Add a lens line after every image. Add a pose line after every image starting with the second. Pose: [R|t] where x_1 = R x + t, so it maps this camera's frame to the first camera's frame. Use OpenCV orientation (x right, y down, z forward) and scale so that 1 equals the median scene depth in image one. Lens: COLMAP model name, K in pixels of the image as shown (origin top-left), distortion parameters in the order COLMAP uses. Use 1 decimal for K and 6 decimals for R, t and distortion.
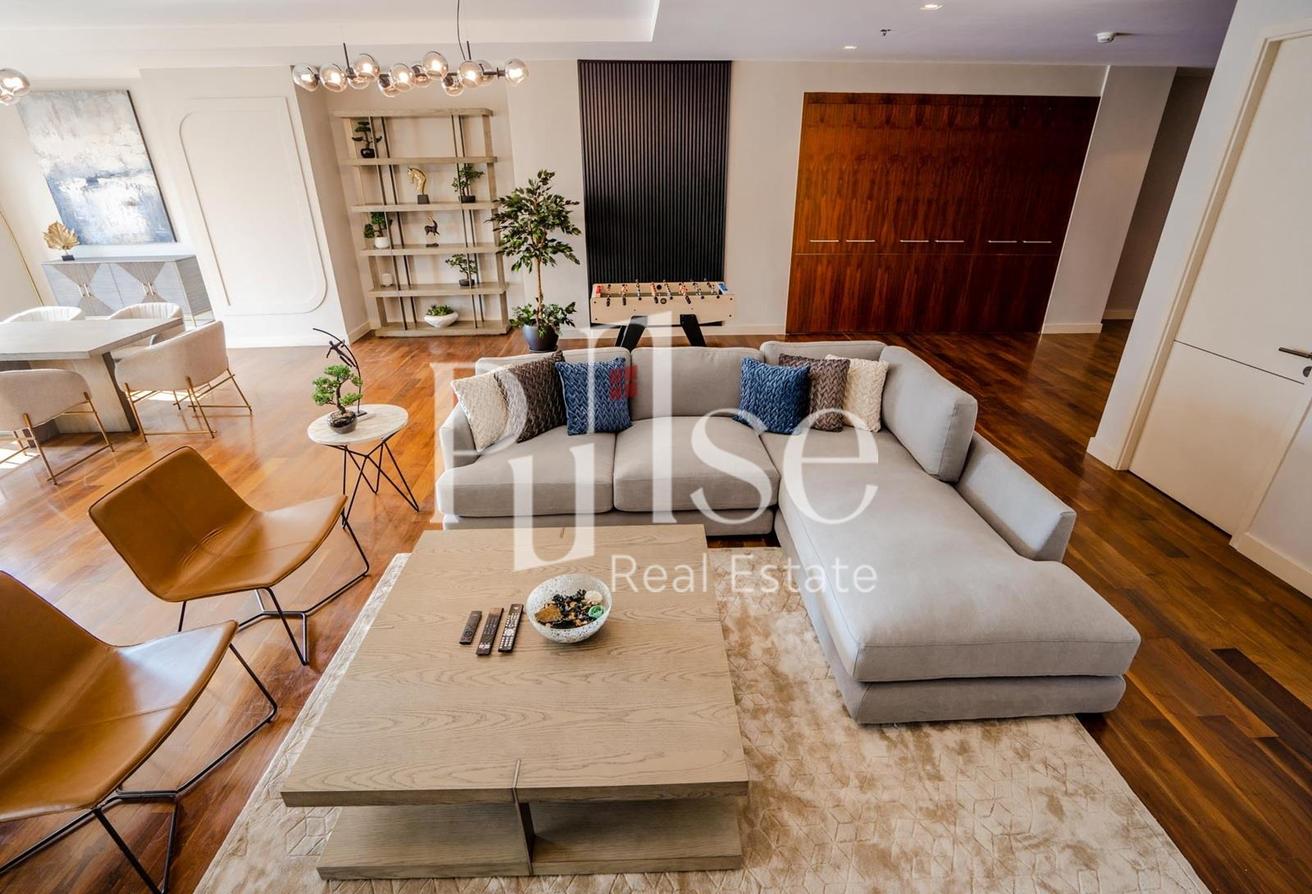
lens RADIAL K [[610.0, 0, 654.4], [0, 610.0, 444.0], [0, 0, 1]] dist [-0.049995, 0.017250]
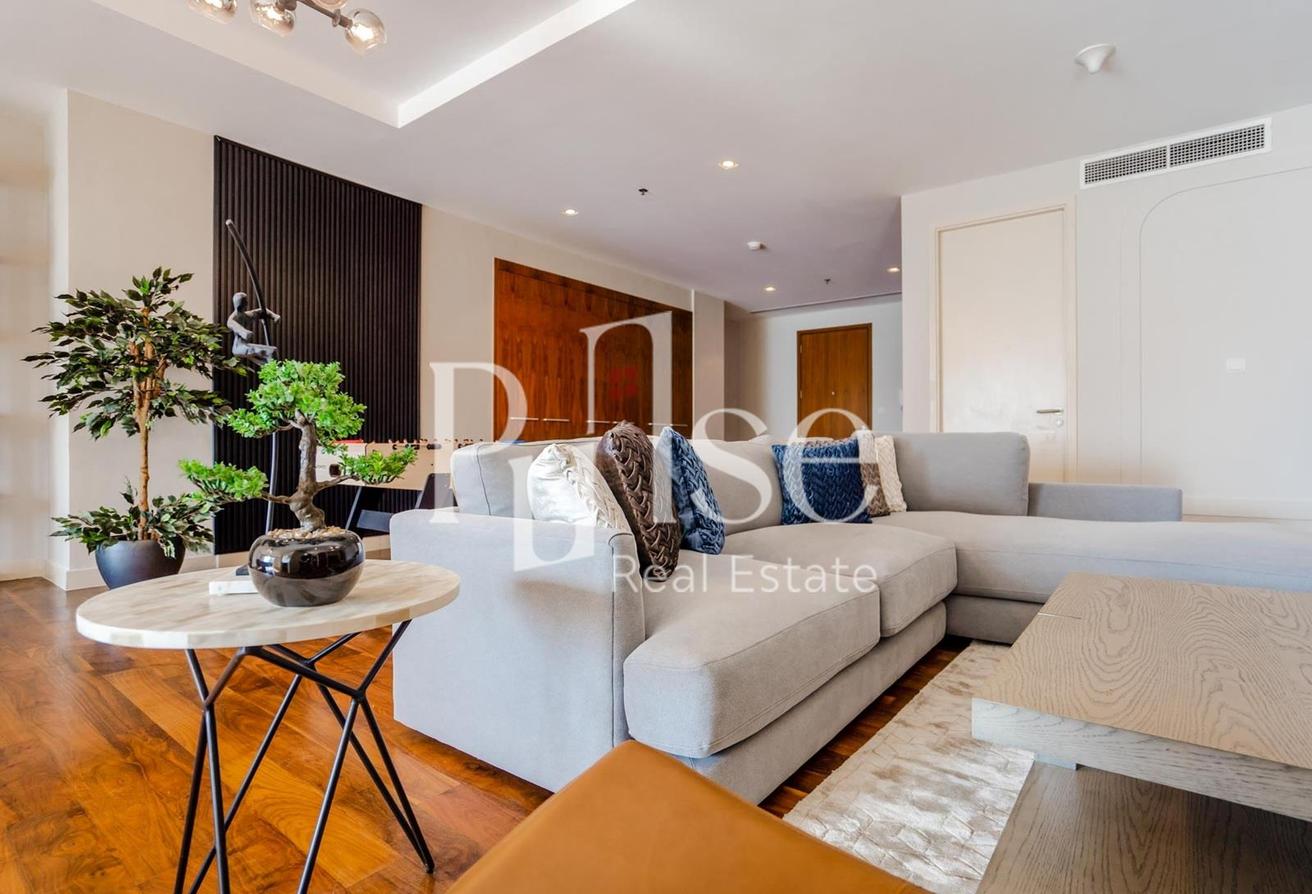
lens RADIAL K [[657.2, 0, 660.0], [0, 657.2, 452.1], [0, 0, 1]] dist [-0.022541, 0.003434]
pose [[0.639373, -0.001368, 0.768896, -0.349180], [0.325417, 0.906504, -0.268987, 0.025184], [-0.696639, 0.422195, 0.580039, 0.377868]]
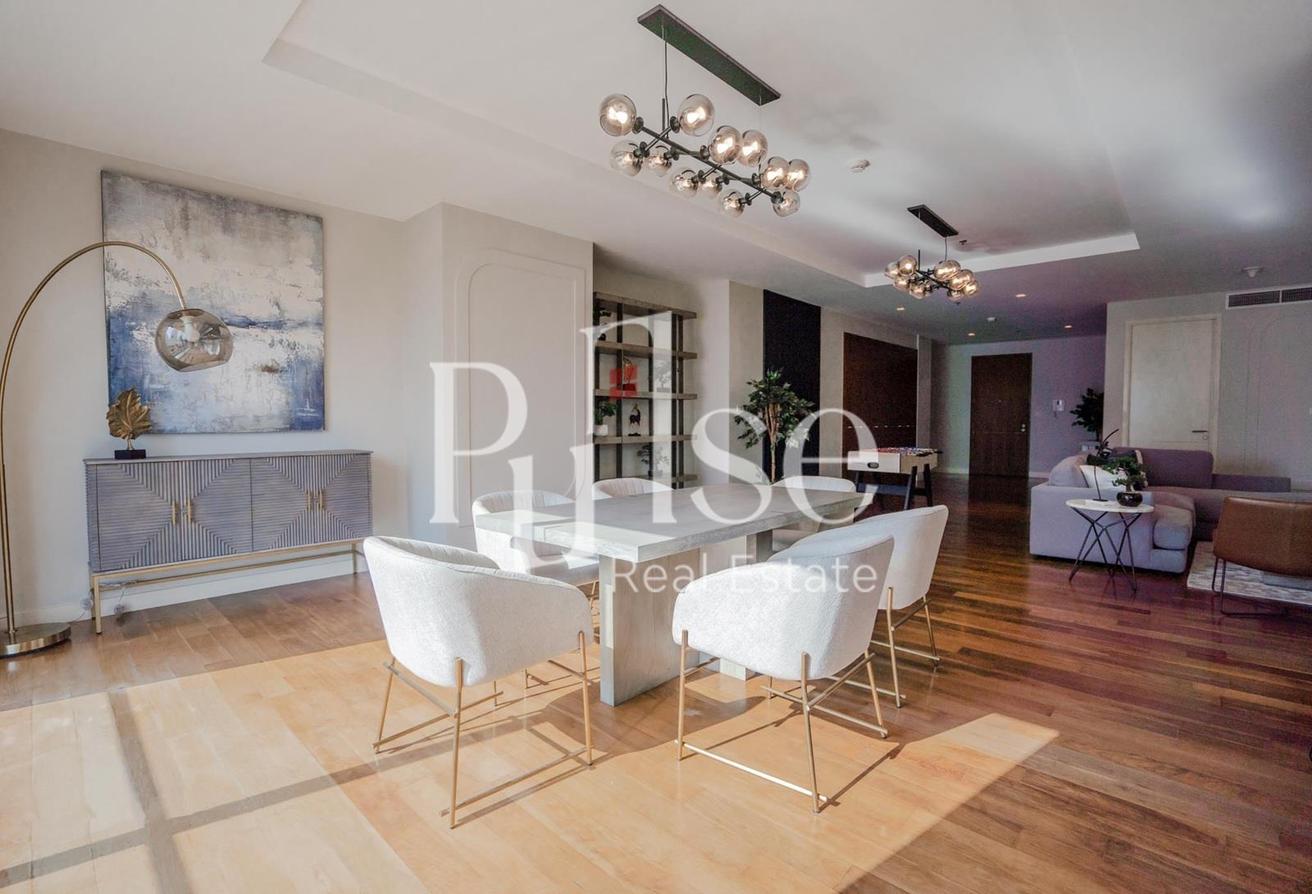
lens RADIAL K [[610.0, 0, 658.2], [0, 610.0, 443.2], [0, 0, 1]] dist [-0.049995, 0.017250]
pose [[0.704160, -0.021316, 0.709721, -1.170823], [0.298818, 0.915619, -0.268977, -0.058108], [-0.644101, 0.401481, 0.651112, 0.416789]]
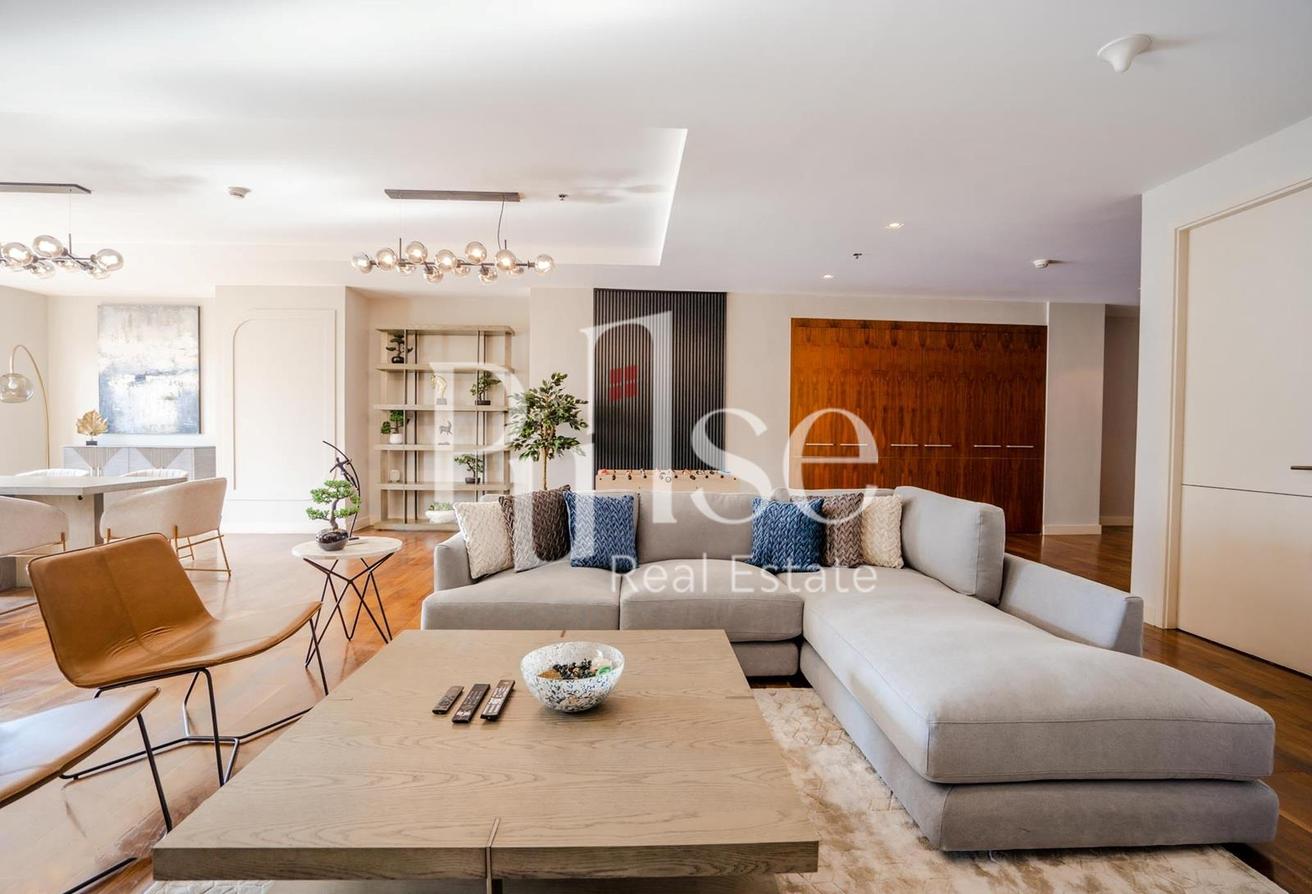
lens RADIAL K [[610.0, 0, 654.8], [0, 610.0, 449.7], [0, 0, 1]] dist [-0.049995, 0.017250]
pose [[0.999817, 0.017656, 0.007429, -0.013586], [-0.013201, 0.916130, -0.400664, 0.110638], [-0.013880, 0.400492, 0.916195, 0.043139]]
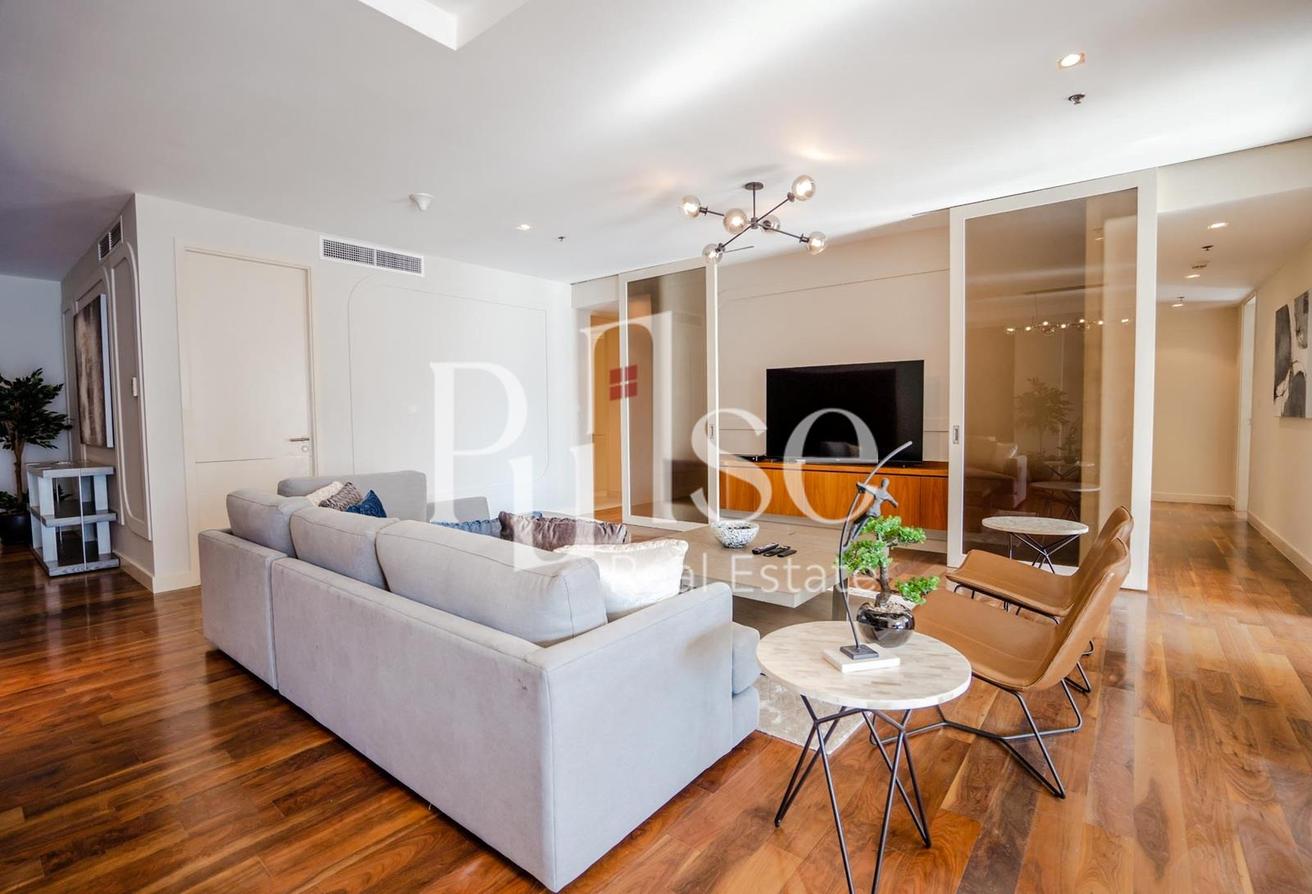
lens RADIAL K [[610.0, 0, 655.6], [0, 610.0, 453.4], [0, 0, 1]] dist [-0.049995, 0.017250]
pose [[-0.761368, -0.026237, 0.647789, -0.377220], [0.290927, 0.879103, 0.377543, -0.229841], [-0.579379, 0.475908, -0.661688, 0.756974]]
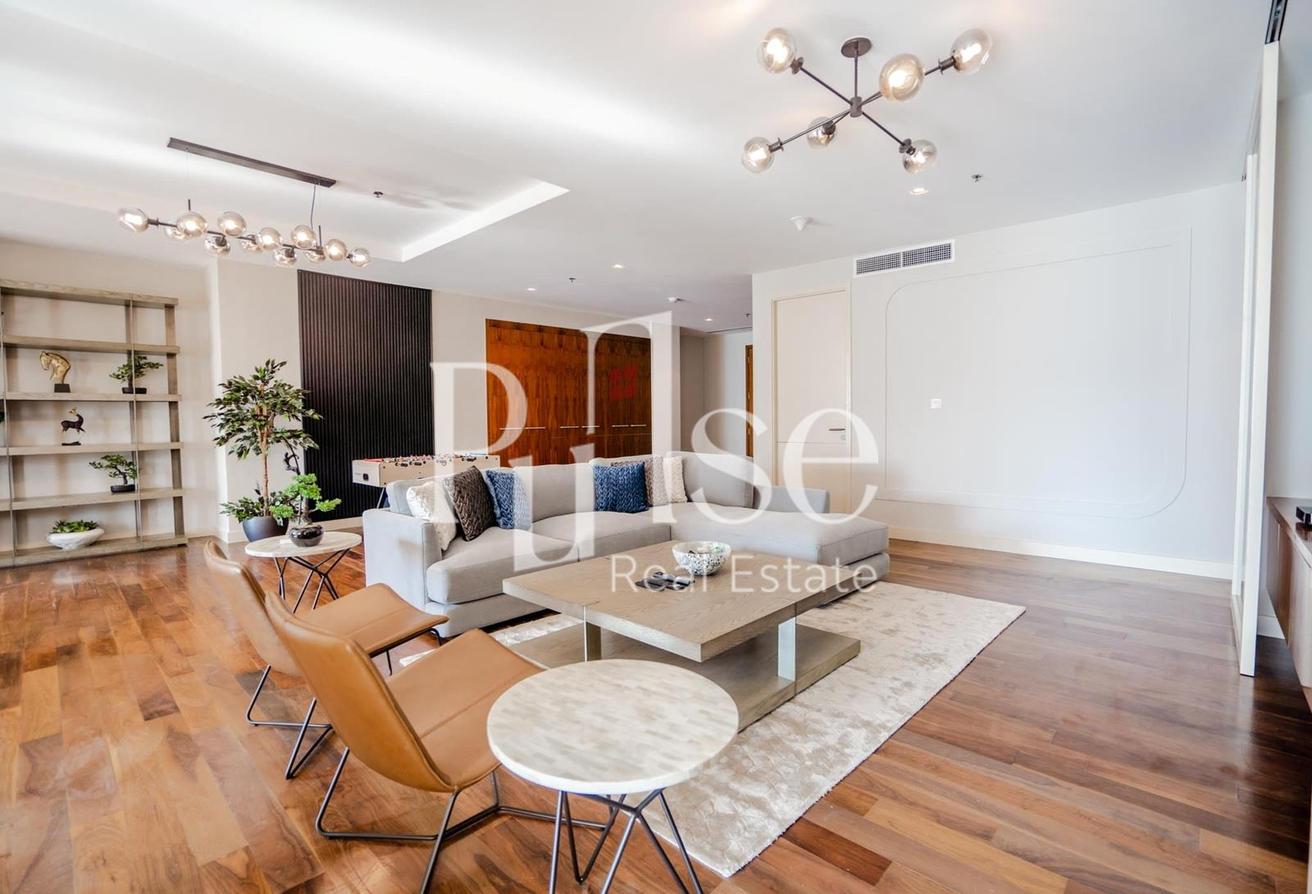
lens RADIAL K [[610.0, 0, 658.2], [0, 610.0, 454.6], [0, 0, 1]] dist [-0.049995, 0.017250]
pose [[0.711367, -0.043489, 0.701474, -0.419999], [0.305585, 0.917941, -0.252985, 0.133030], [-0.632910, 0.394325, 0.666283, 0.000511]]
